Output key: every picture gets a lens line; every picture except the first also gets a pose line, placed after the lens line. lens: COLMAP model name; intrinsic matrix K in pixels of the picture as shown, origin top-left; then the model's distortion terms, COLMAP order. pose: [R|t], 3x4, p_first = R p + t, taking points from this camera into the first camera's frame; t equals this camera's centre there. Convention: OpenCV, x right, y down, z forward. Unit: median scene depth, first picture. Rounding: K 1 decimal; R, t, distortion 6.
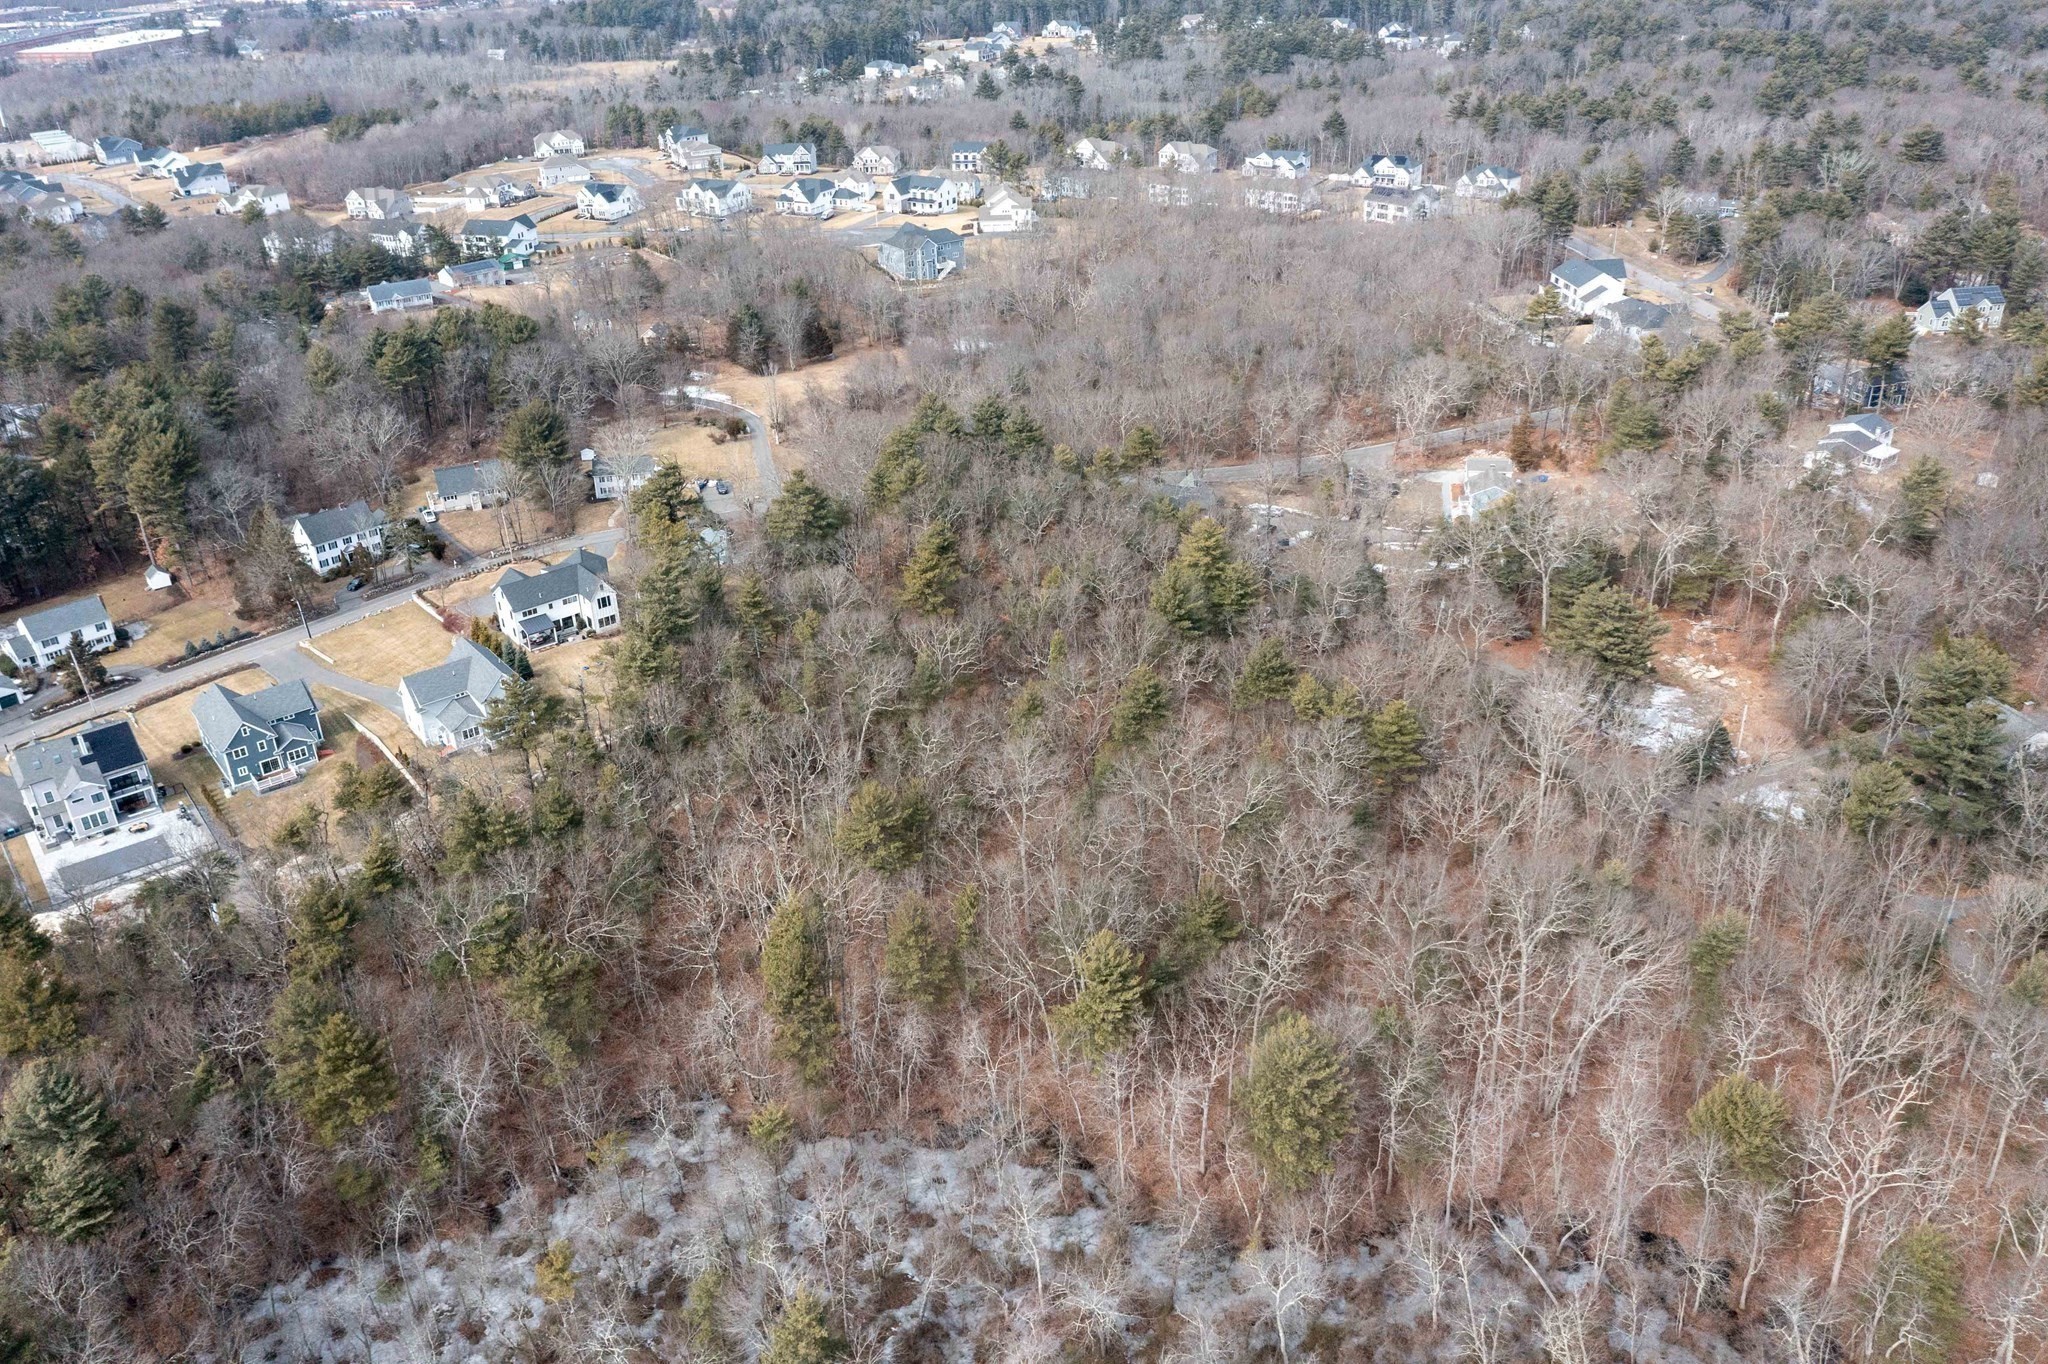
lens RADIAL K [[1618.5, 0, 1024.0], [0, 1618.5, 678.0], [0, 0, 1]] dist [-0.012919, 0.001163]
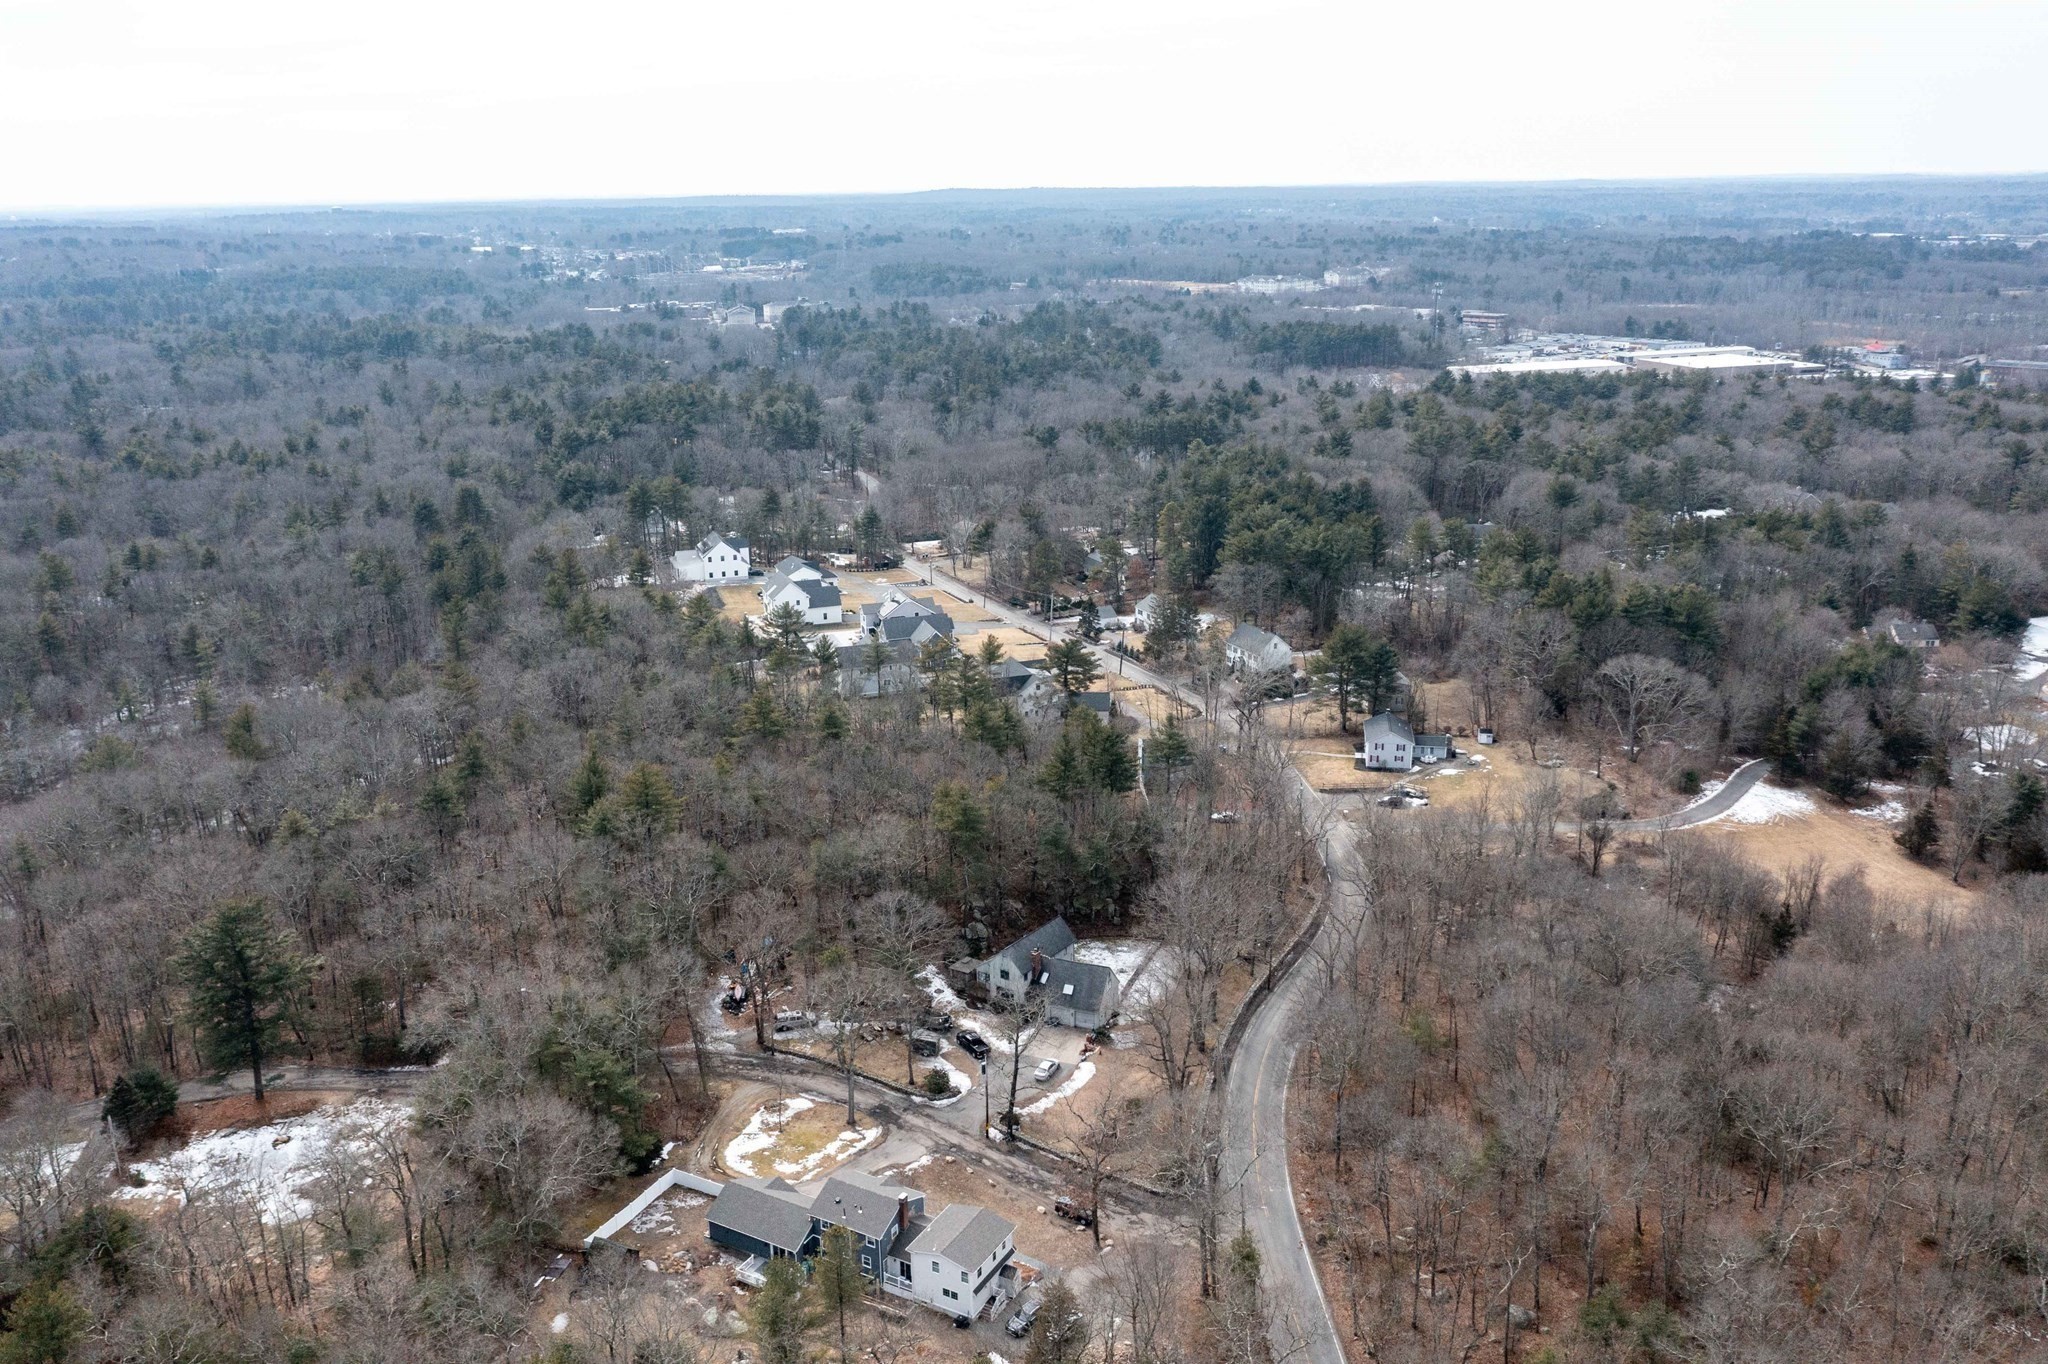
lens RADIAL K [[1618.5, 0, 1025.1], [0, 1618.5, 671.3], [0, 0, 1]] dist [-0.012919, 0.001163]
pose [[-0.326523, 0.306812, -0.894007, 0.670699], [-0.418287, 0.801283, 0.427763, -0.492326], [0.847596, 0.513626, -0.133302, 0.979370]]
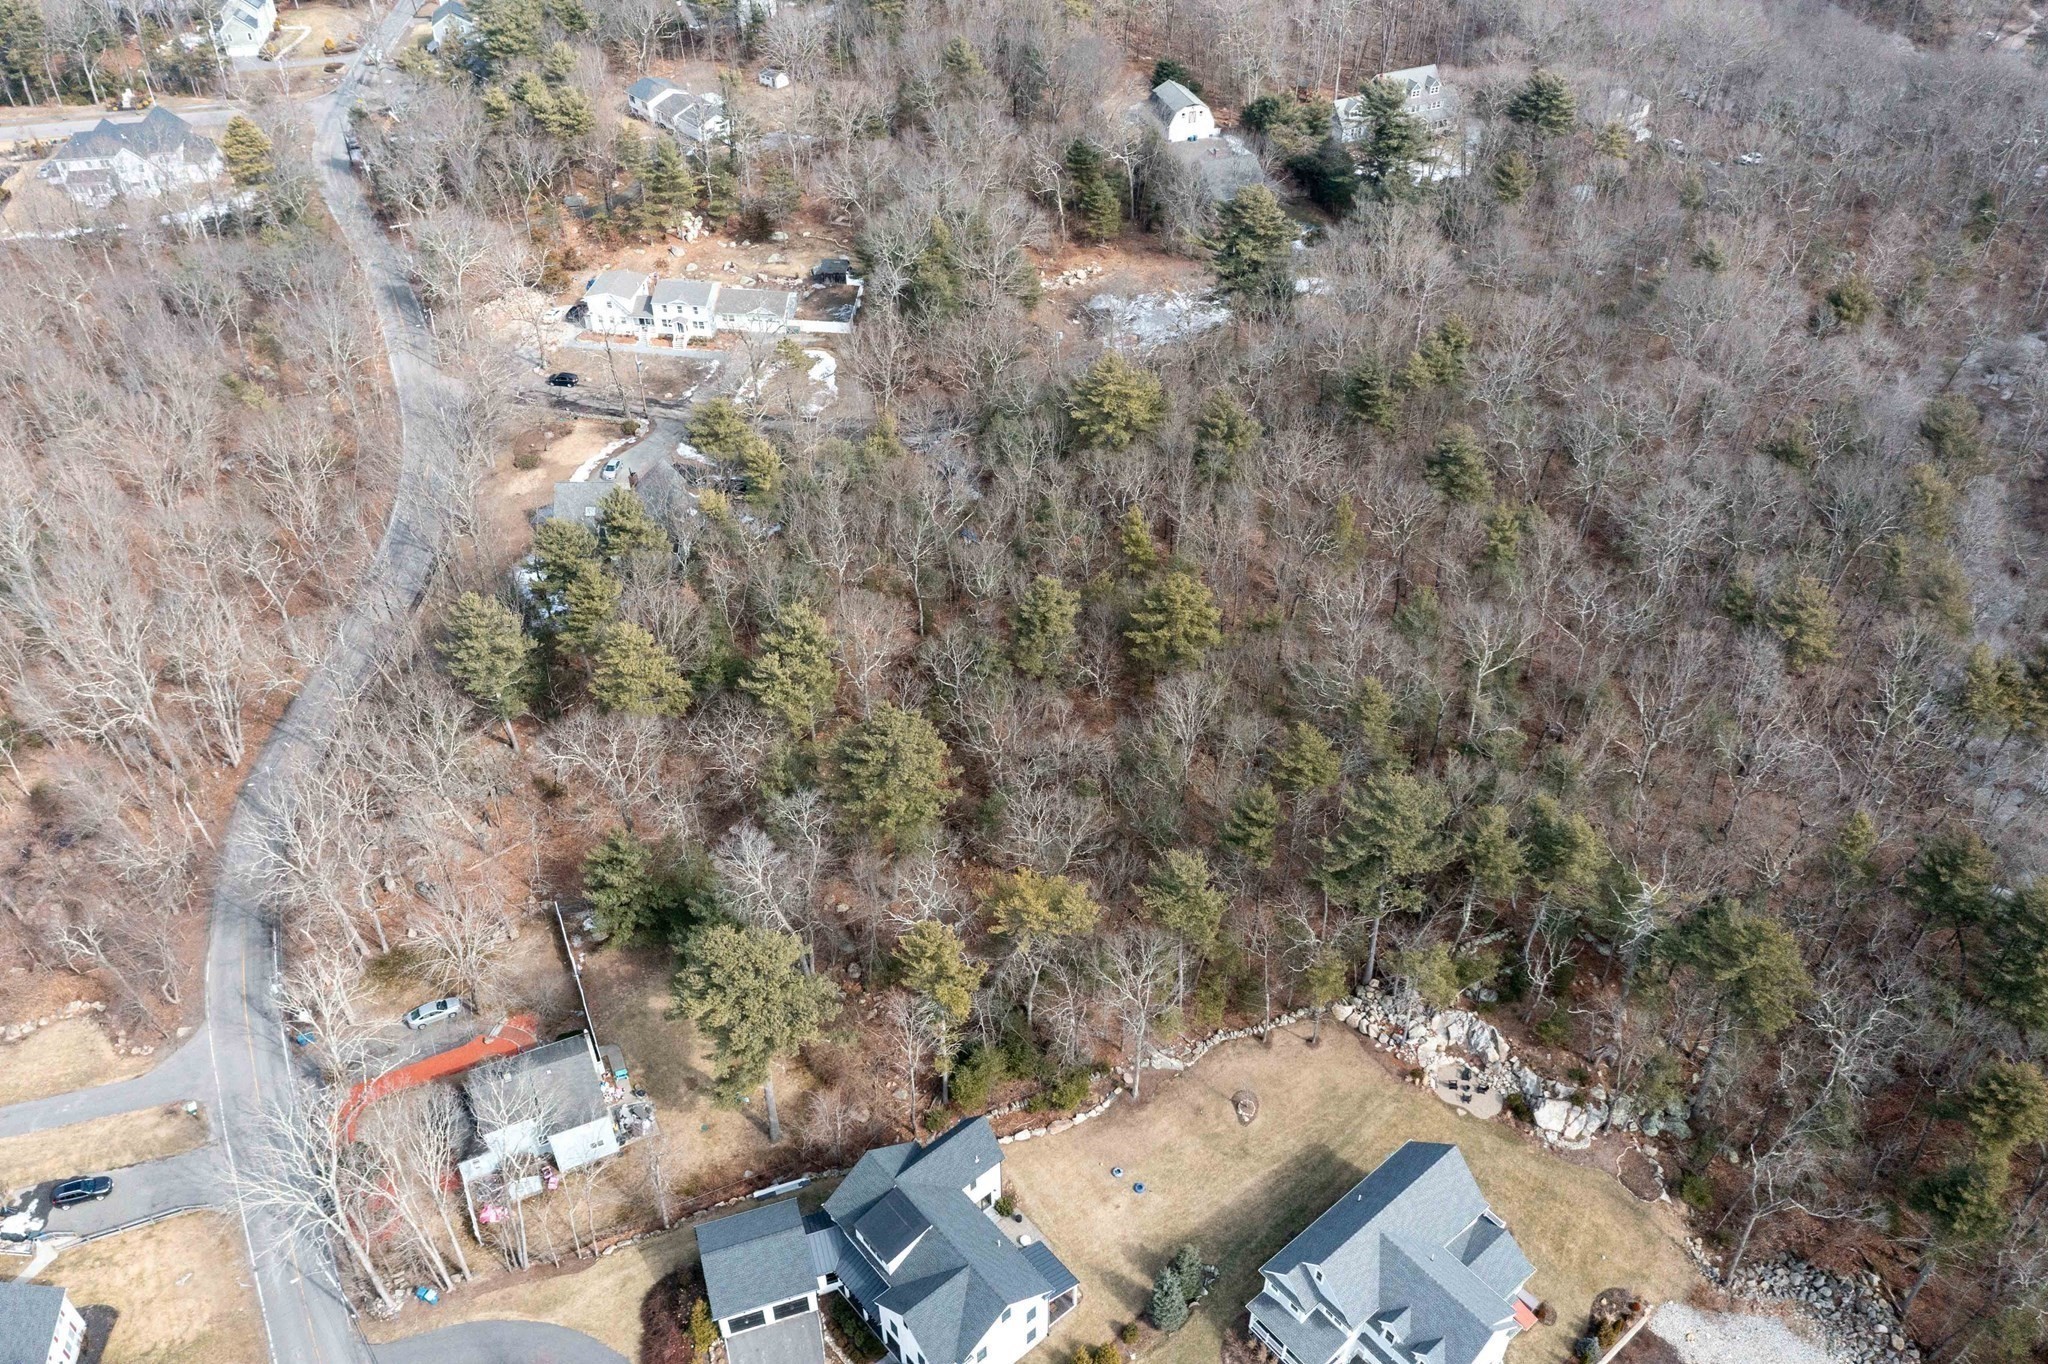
lens RADIAL K [[1618.5, 0, 1017.4], [0, 1618.5, 675.7], [0, 0, 1]] dist [-0.012919, 0.001163]
pose [[-0.028673, -0.614271, 0.788574, -0.468261], [0.471954, 0.687109, 0.552395, -0.344866], [-0.881157, 0.388009, 0.270206, 0.670902]]
